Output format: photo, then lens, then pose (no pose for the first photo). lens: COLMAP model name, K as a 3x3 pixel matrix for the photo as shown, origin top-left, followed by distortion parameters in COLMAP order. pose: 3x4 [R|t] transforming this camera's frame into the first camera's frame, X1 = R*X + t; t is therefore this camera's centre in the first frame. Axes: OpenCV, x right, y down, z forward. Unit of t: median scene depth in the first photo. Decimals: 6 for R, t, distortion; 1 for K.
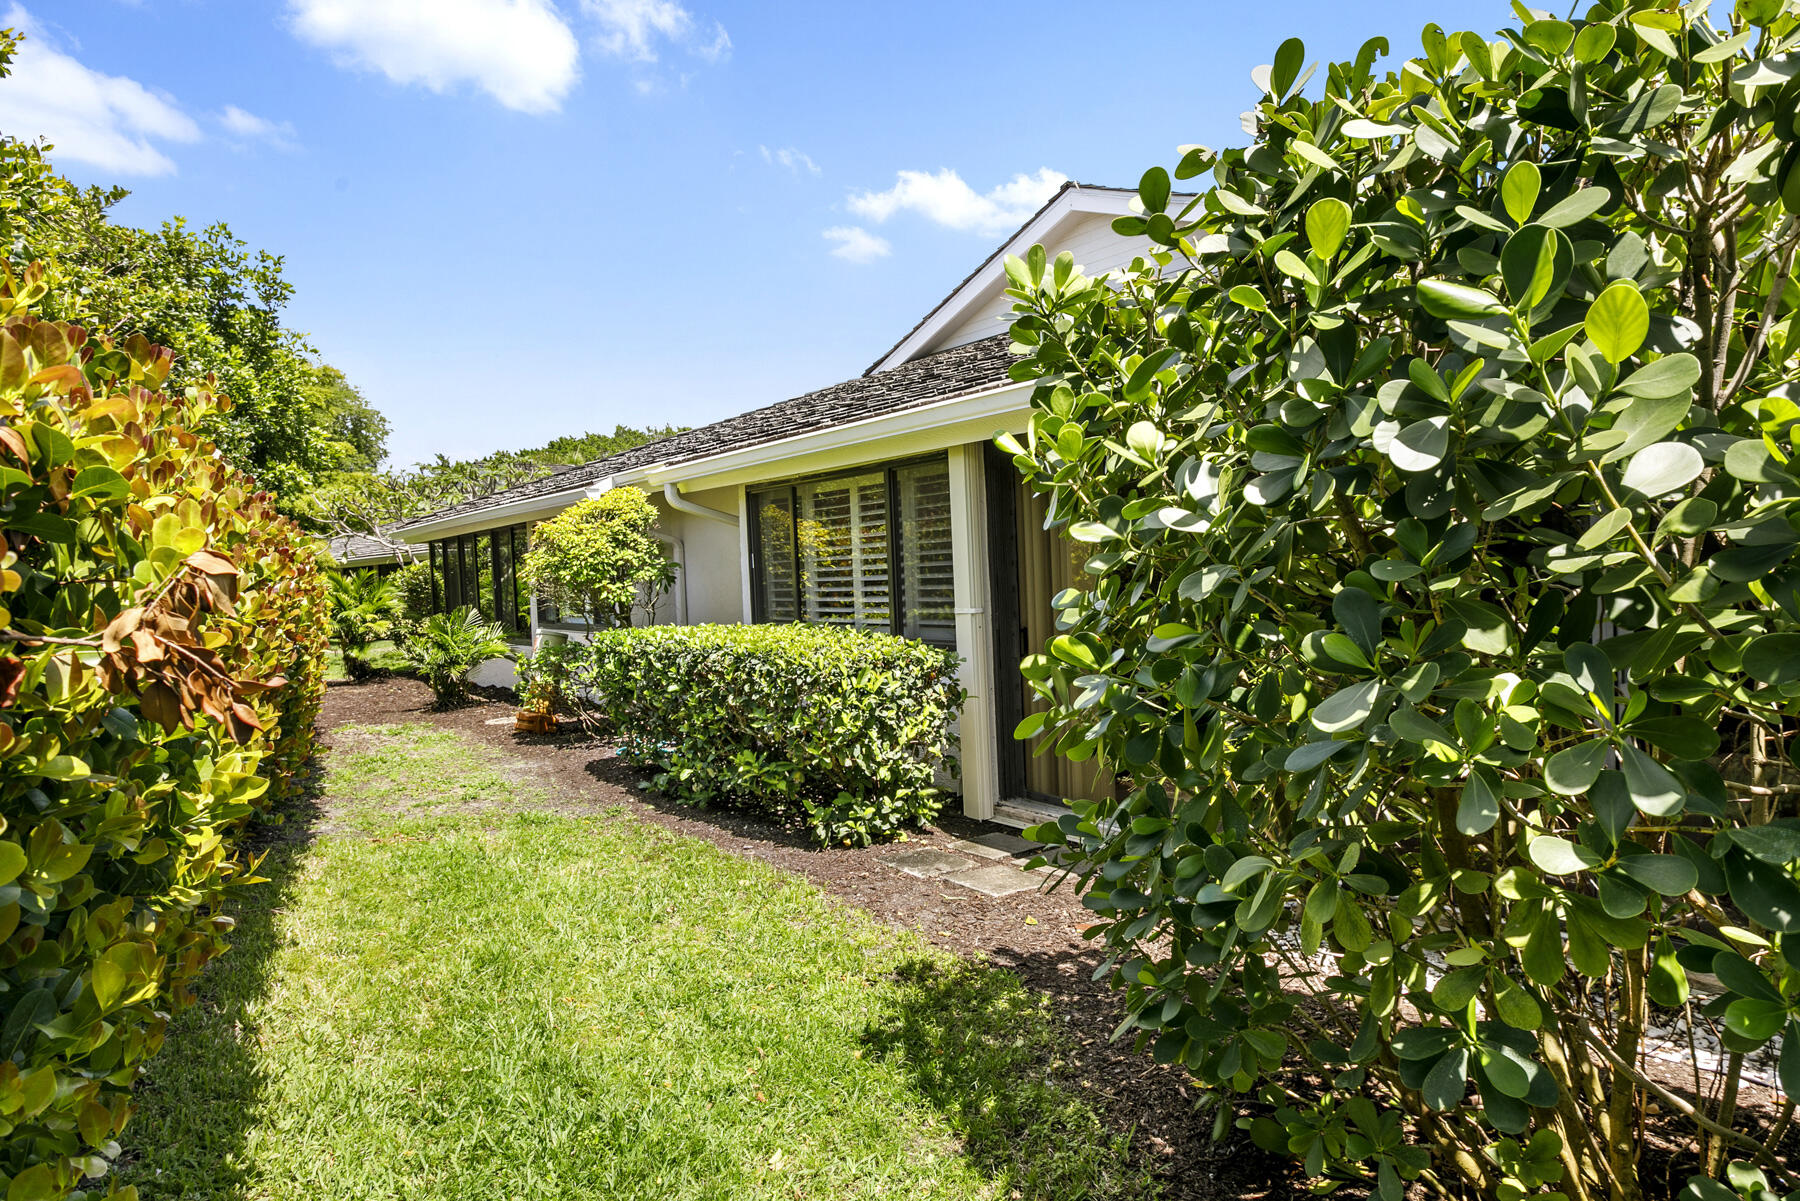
lens RADIAL K [[1141.9, 0, 894.6], [0, 1141.9, 596.9], [0, 0, 1]] dist [-0.009884, 0.002779]
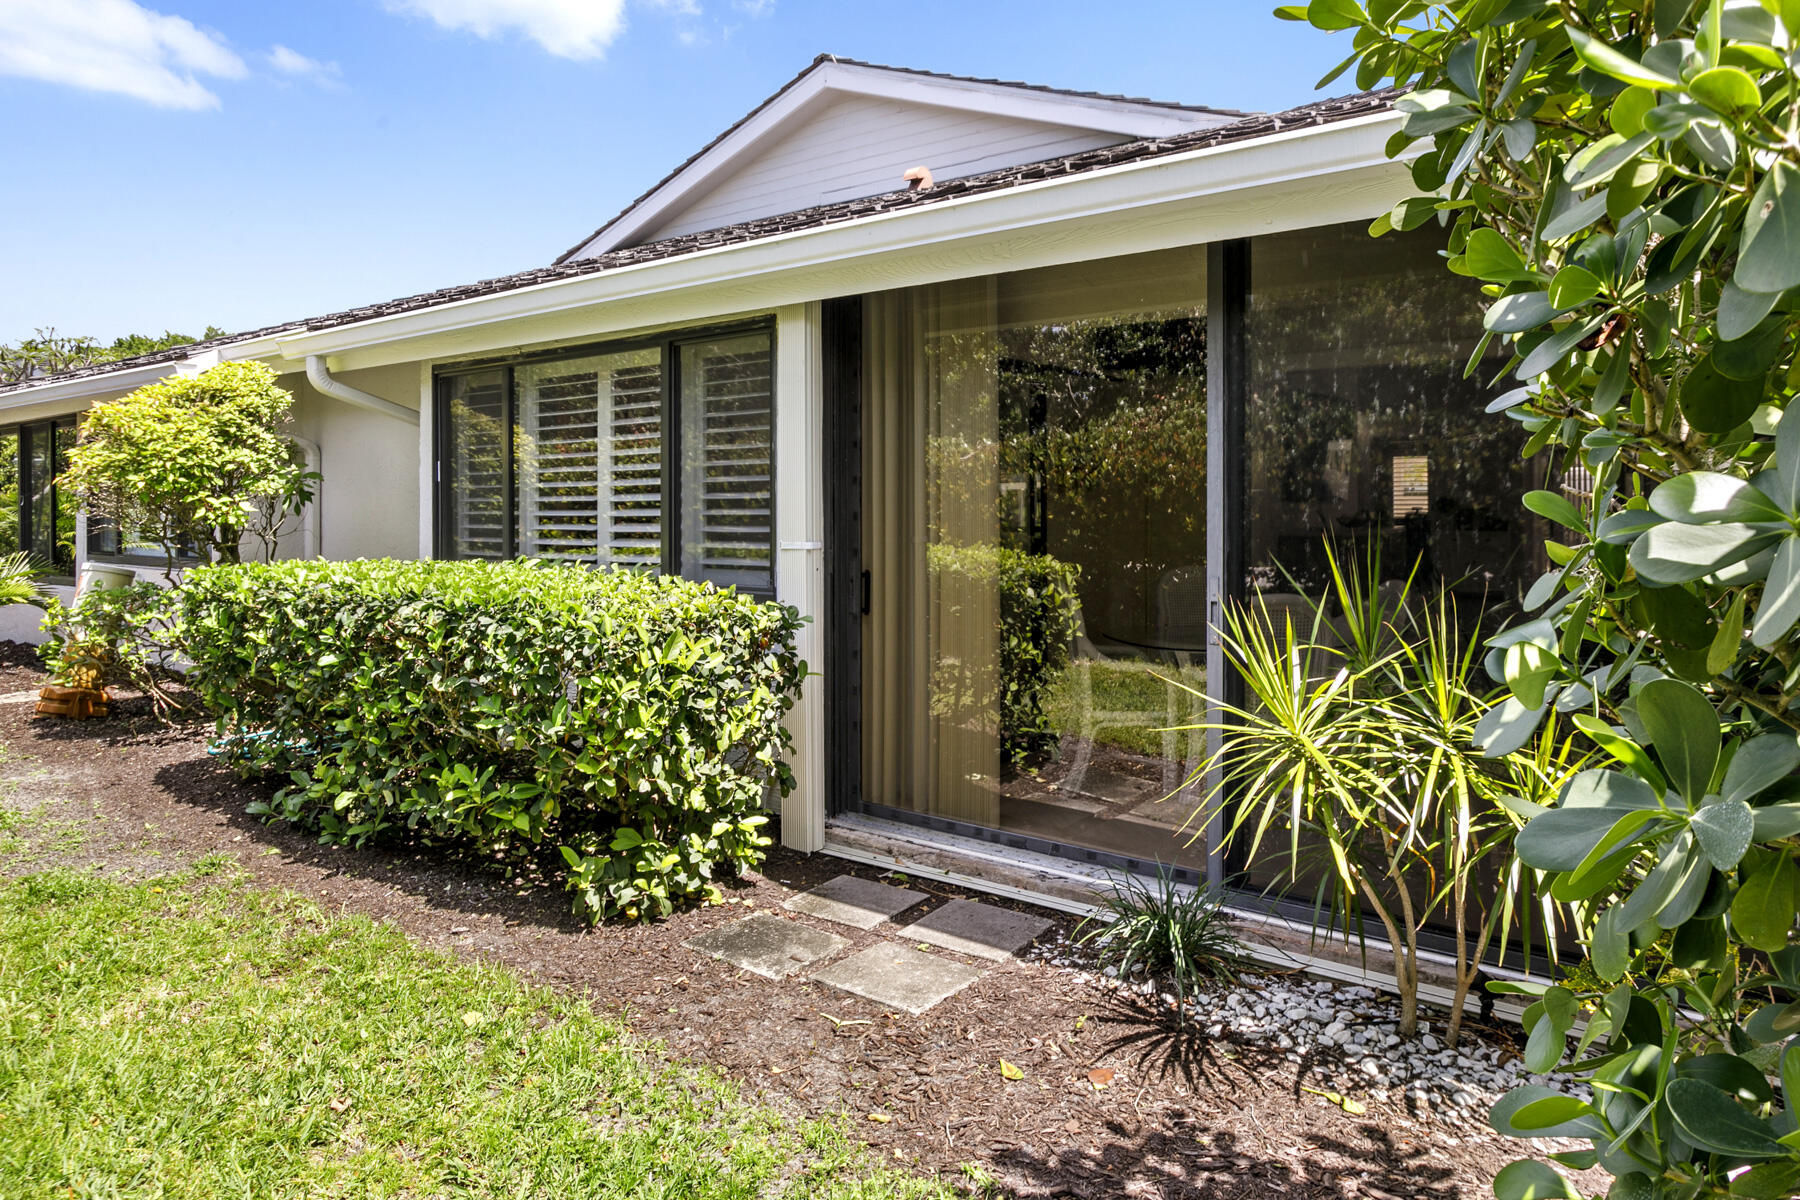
lens RADIAL K [[1159.5, 0, 867.8], [0, 1159.5, 473.7], [0, 0, 1]] dist [-0.002586, 0.000688]
pose [[0.958558, 0.038650, 0.282265, -0.096981], [-0.022468, 0.997925, -0.060344, 0.010056], [-0.284012, 0.051502, 0.957437, 0.316711]]
